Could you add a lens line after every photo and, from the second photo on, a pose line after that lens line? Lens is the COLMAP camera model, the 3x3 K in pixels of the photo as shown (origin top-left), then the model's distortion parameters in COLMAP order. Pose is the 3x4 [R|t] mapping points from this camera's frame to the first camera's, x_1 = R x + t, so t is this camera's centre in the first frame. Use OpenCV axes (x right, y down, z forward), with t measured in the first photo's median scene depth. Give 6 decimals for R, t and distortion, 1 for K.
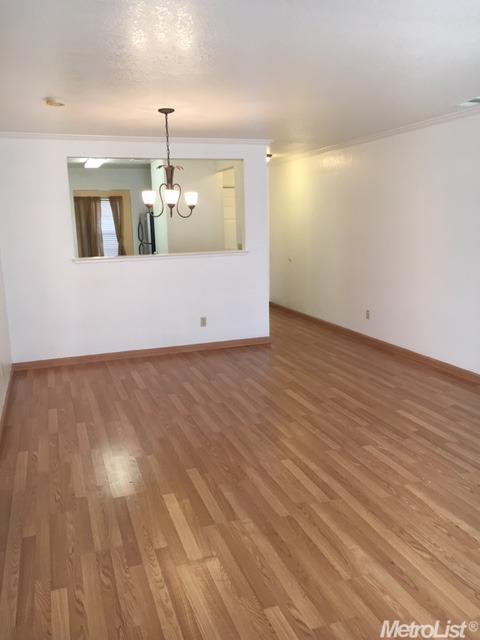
lens RADIAL K [[541.0, 0, 240.0], [0, 541.0, 320.0], [0, 0, 1]] dist [0.068650, -0.083028]
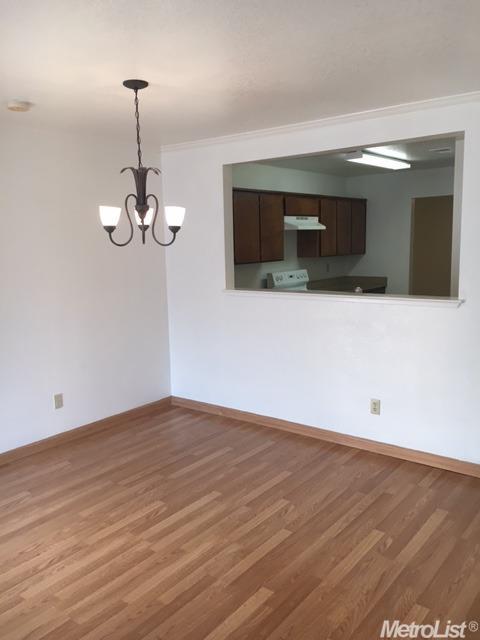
lens RADIAL K [[546.4, 0, 243.6], [0, 546.4, 316.4], [0, 0, 1]] dist [0.112889, -0.148088]
pose [[0.540137, 0.133101, -0.830985, 0.473396], [-0.150104, 0.986818, 0.060495, -0.149732], [0.828083, 0.092058, 0.552996, 0.682890]]
